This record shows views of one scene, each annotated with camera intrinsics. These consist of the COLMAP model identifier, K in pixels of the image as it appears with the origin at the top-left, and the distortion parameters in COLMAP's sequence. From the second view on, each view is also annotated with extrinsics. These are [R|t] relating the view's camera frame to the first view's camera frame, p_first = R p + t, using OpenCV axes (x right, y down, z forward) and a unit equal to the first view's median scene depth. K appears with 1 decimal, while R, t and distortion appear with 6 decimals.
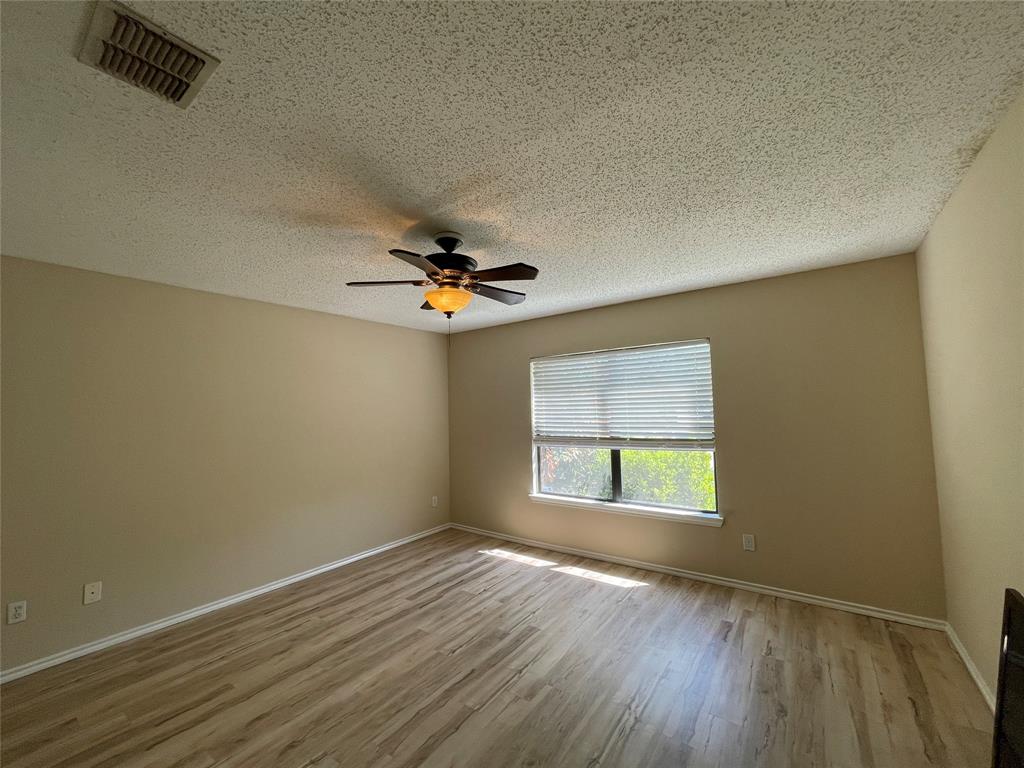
lens RADIAL K [[412.3, 0, 510.2], [0, 412.3, 382.7], [0, 0, 1]] dist [-0.002634, 0.001159]
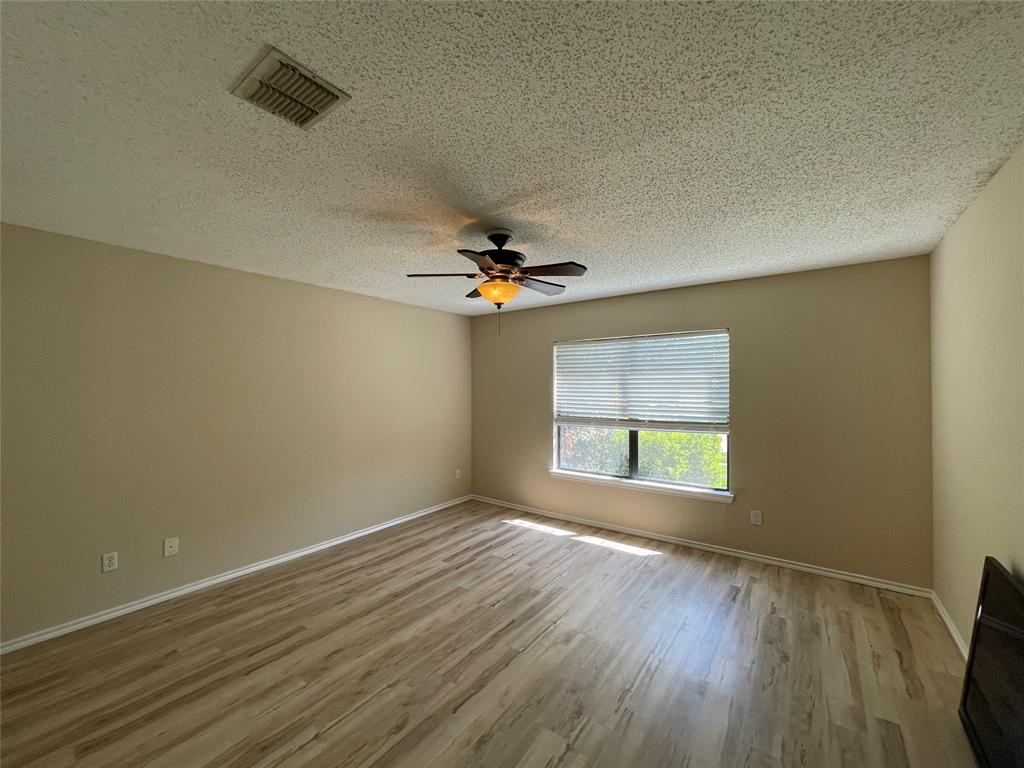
lens RADIAL K [[412.3, 0, 510.2], [0, 412.3, 382.7], [0, 0, 1]] dist [-0.002634, 0.001159]
pose [[0.999738, 0.022803, -0.001792, -0.104329], [-0.022673, 0.998287, 0.053929, -0.018302], [0.003019, -0.053874, 0.998543, -0.096748]]
